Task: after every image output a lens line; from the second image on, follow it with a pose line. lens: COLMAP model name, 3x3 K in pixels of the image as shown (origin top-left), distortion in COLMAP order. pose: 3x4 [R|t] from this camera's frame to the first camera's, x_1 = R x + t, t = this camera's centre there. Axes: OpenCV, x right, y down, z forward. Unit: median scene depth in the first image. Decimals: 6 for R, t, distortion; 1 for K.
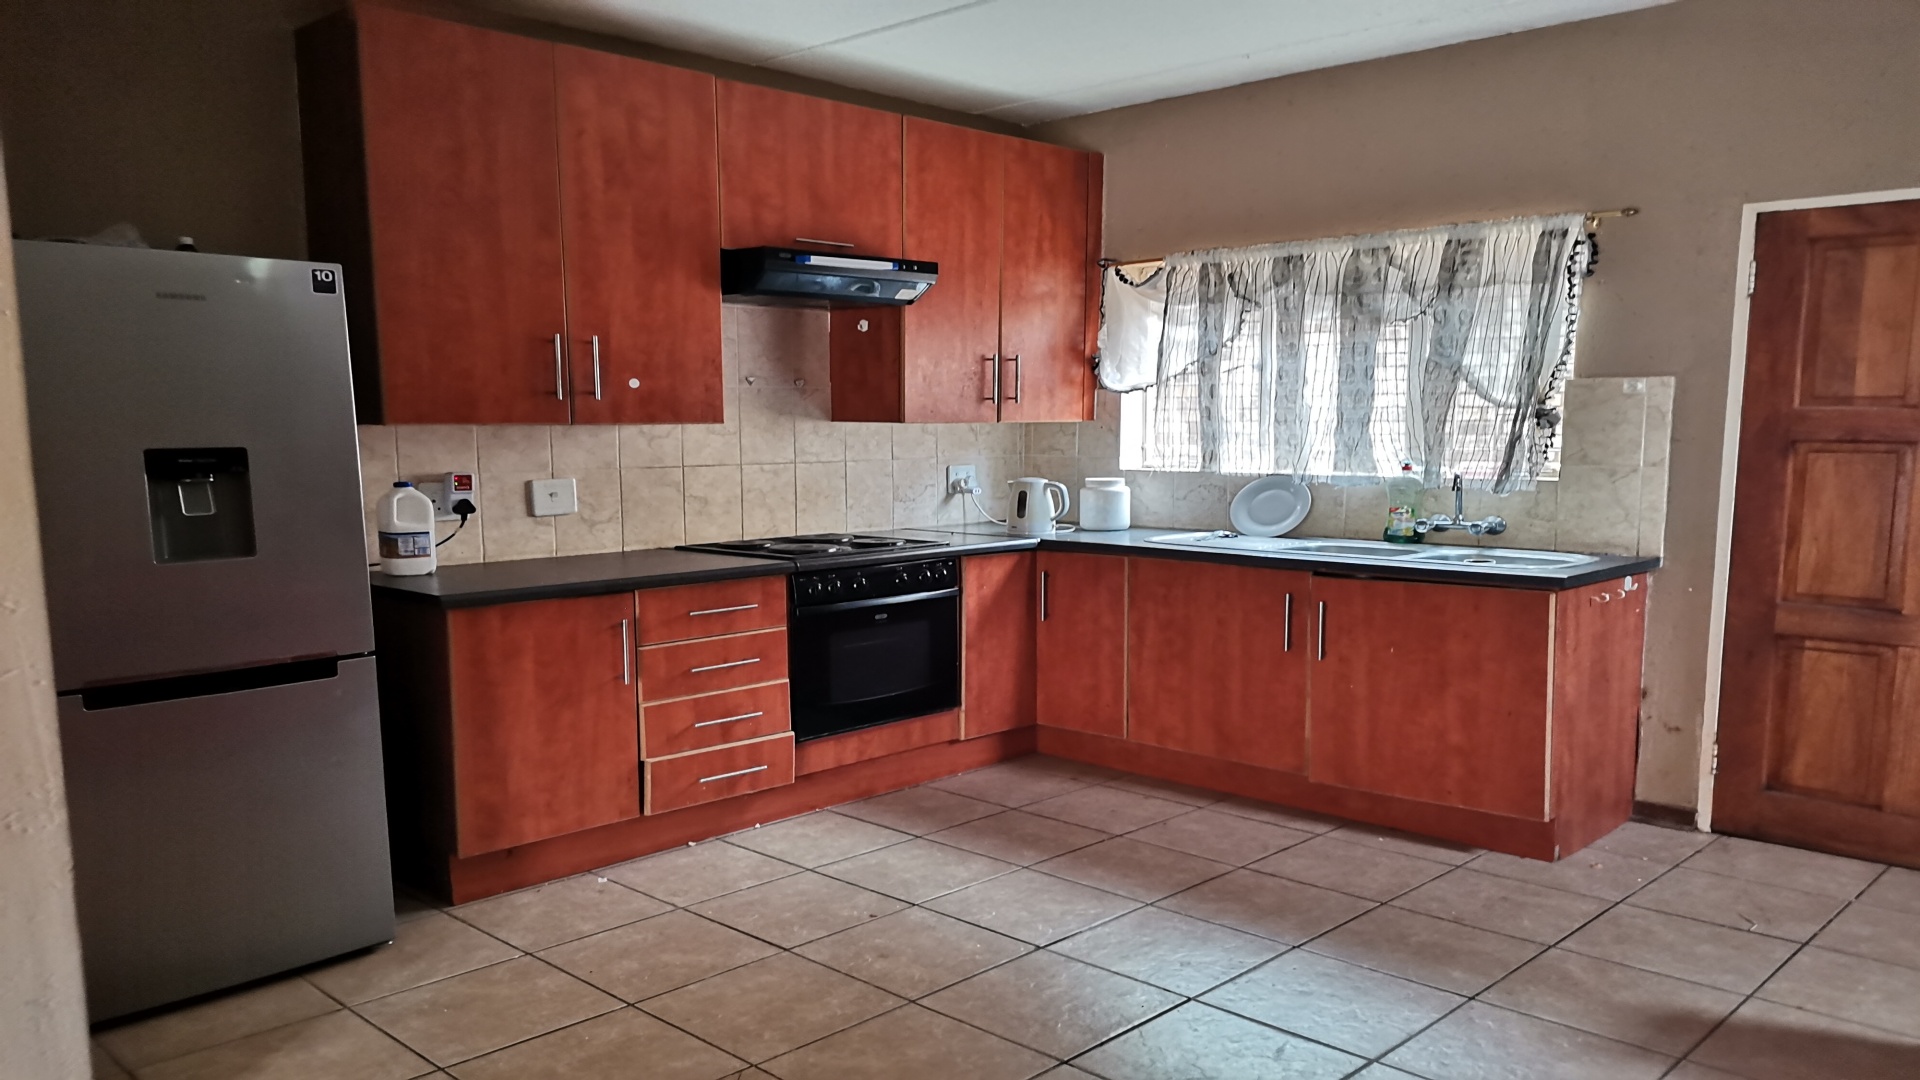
lens RADIAL K [[1424.4, 0, 928.8], [0, 1424.4, 592.7], [0, 0, 1]] dist [0.090432, -0.115028]
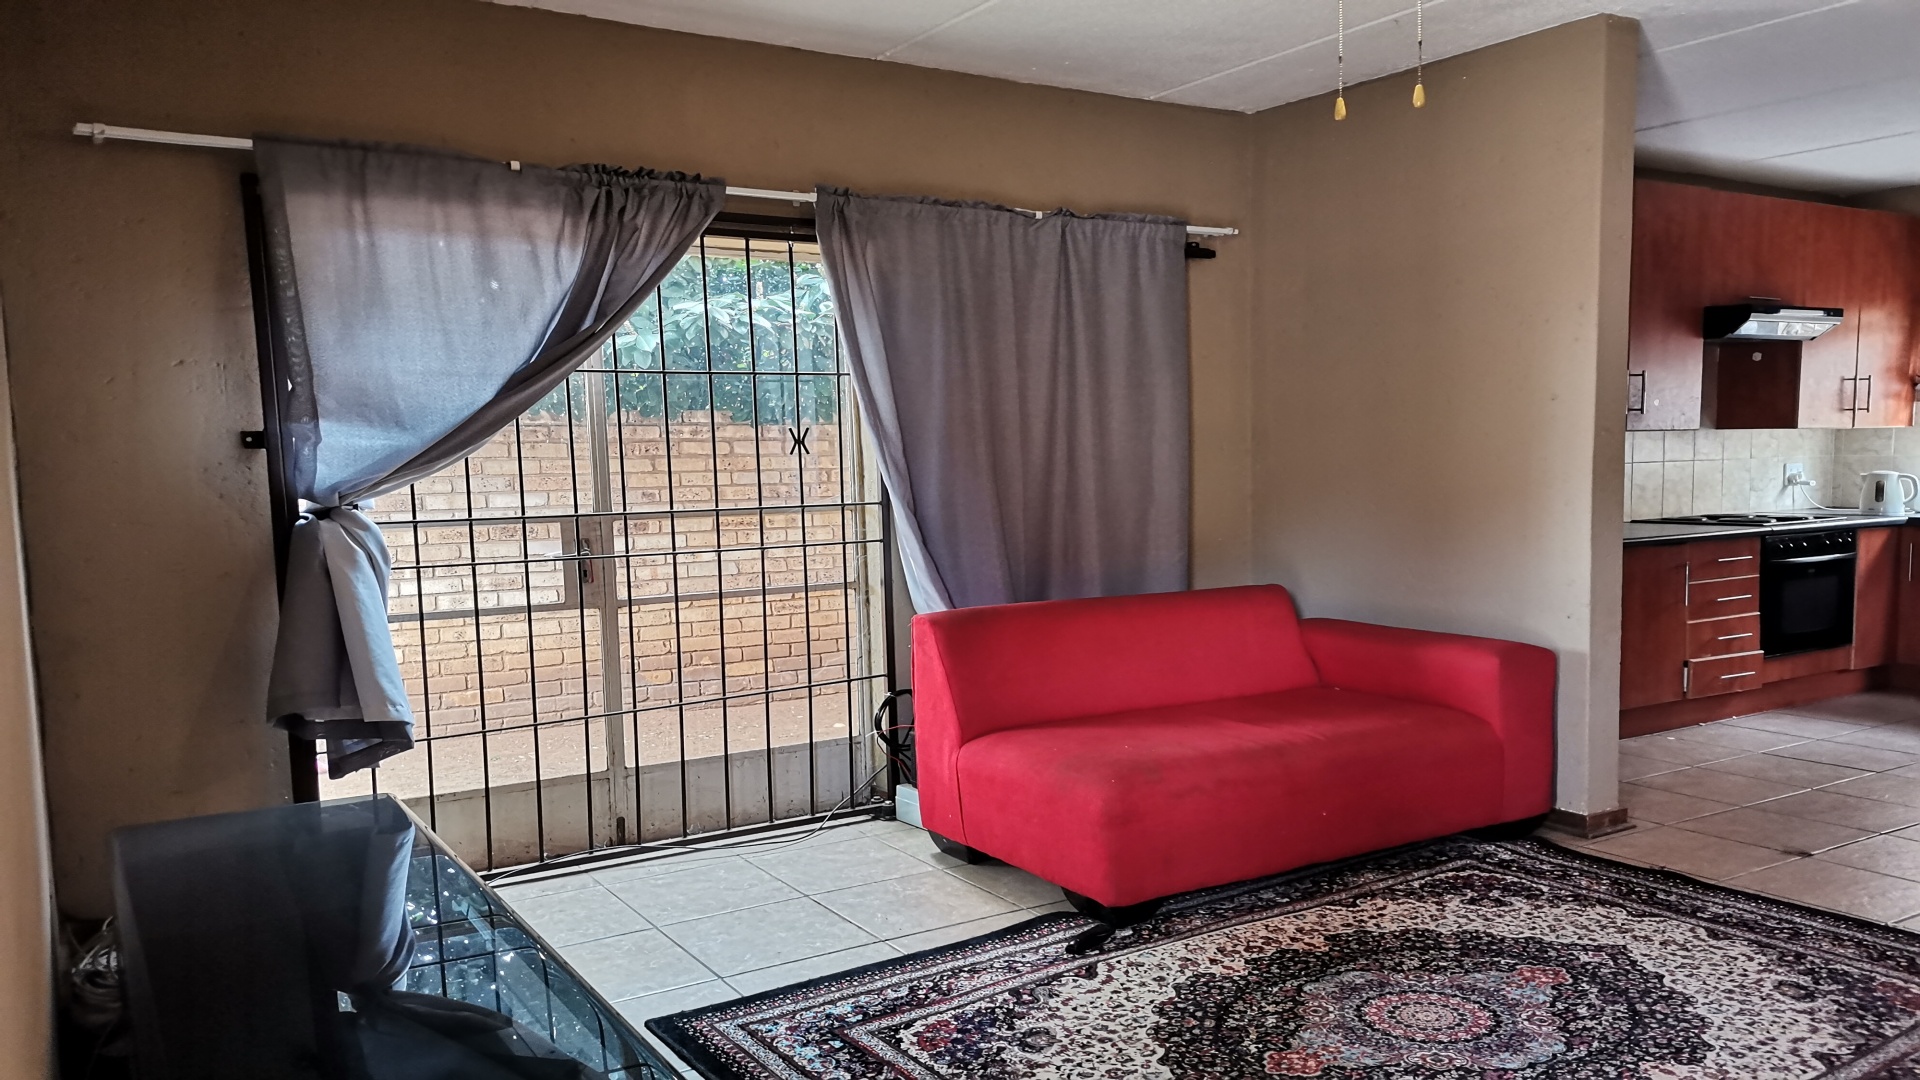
lens RADIAL K [[1424.4, 0, 961.8], [0, 1424.4, 557.1], [0, 0, 1]] dist [0.090432, -0.115028]
pose [[0.972436, 0.006751, -0.233072, -0.516683], [-0.016663, 0.999037, -0.040583, 0.076047], [0.232574, 0.043348, 0.971612, -0.541414]]
